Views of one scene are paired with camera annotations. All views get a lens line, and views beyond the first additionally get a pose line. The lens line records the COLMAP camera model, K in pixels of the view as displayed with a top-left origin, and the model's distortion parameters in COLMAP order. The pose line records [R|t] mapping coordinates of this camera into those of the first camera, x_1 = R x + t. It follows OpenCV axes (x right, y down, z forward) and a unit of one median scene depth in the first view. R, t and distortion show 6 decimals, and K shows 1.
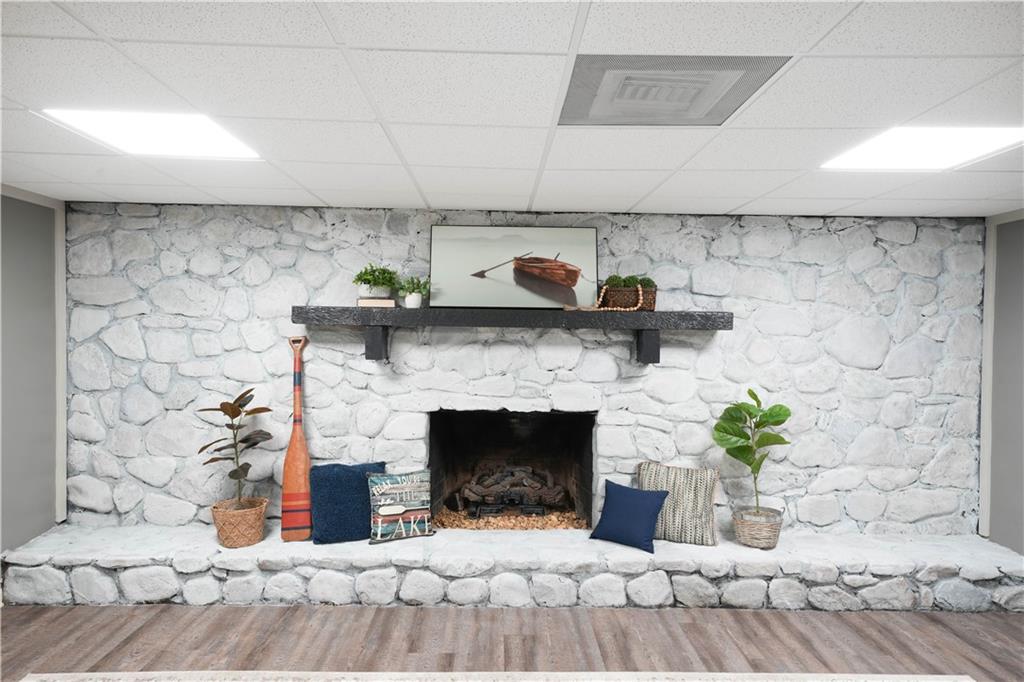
lens RADIAL K [[655.0, 0, 519.6], [0, 655.0, 339.7], [0, 0, 1]] dist [0.017057, 0.006559]
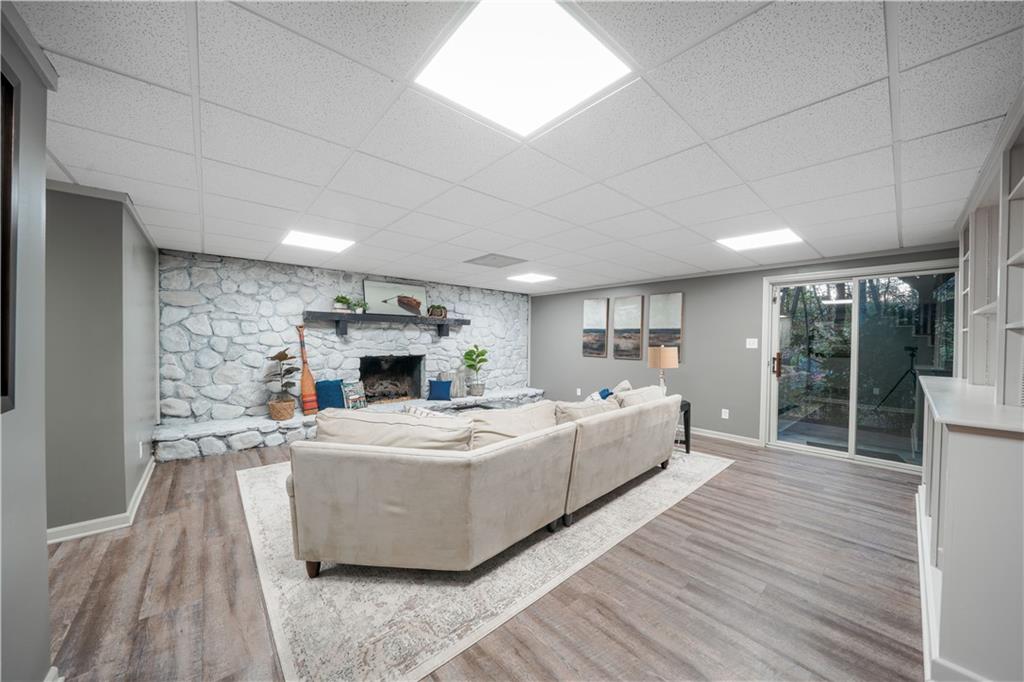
lens RADIAL K [[354.1, 0, 506.9], [0, 354.1, 341.1], [0, 0, 1]] dist [-0.027254, 0.003098]
pose [[0.769064, -0.008752, 0.639112, -0.565824], [0.004994, 0.999958, 0.007684, 0.044454], [-0.639153, -0.002718, 0.769075, -0.344321]]
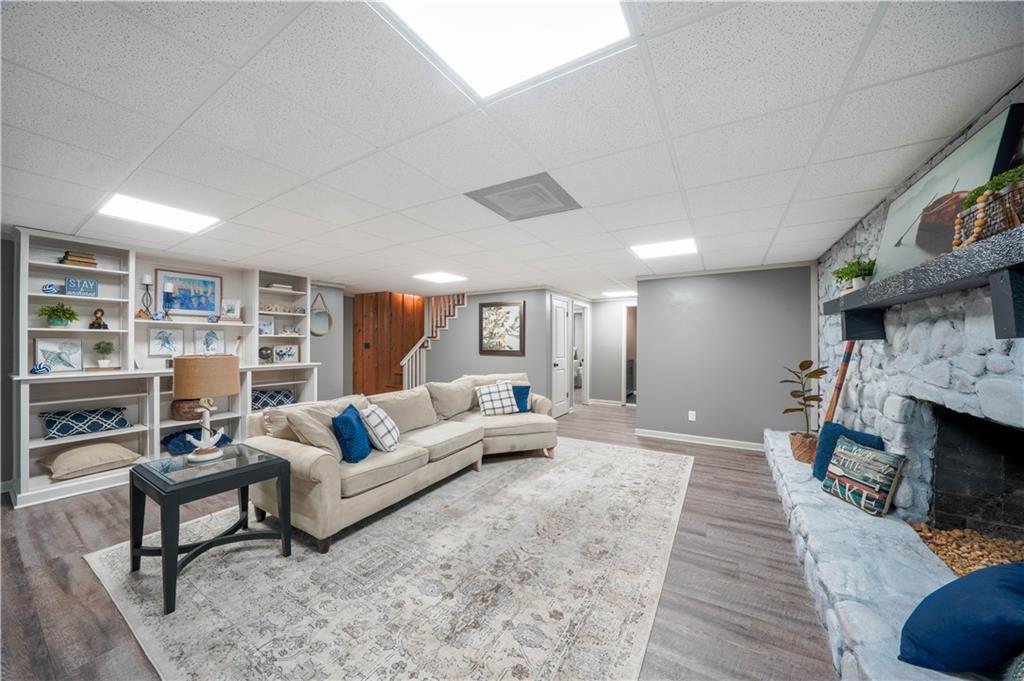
lens RADIAL K [[354.1, 0, 506.9], [0, 354.1, 341.8], [0, 0, 1]] dist [-0.027254, 0.003098]
pose [[-0.543657, -0.012392, -0.839216, 0.609541], [-0.015446, 0.999869, -0.004758, 0.044836], [0.839165, 0.010376, -0.543778, 0.813241]]
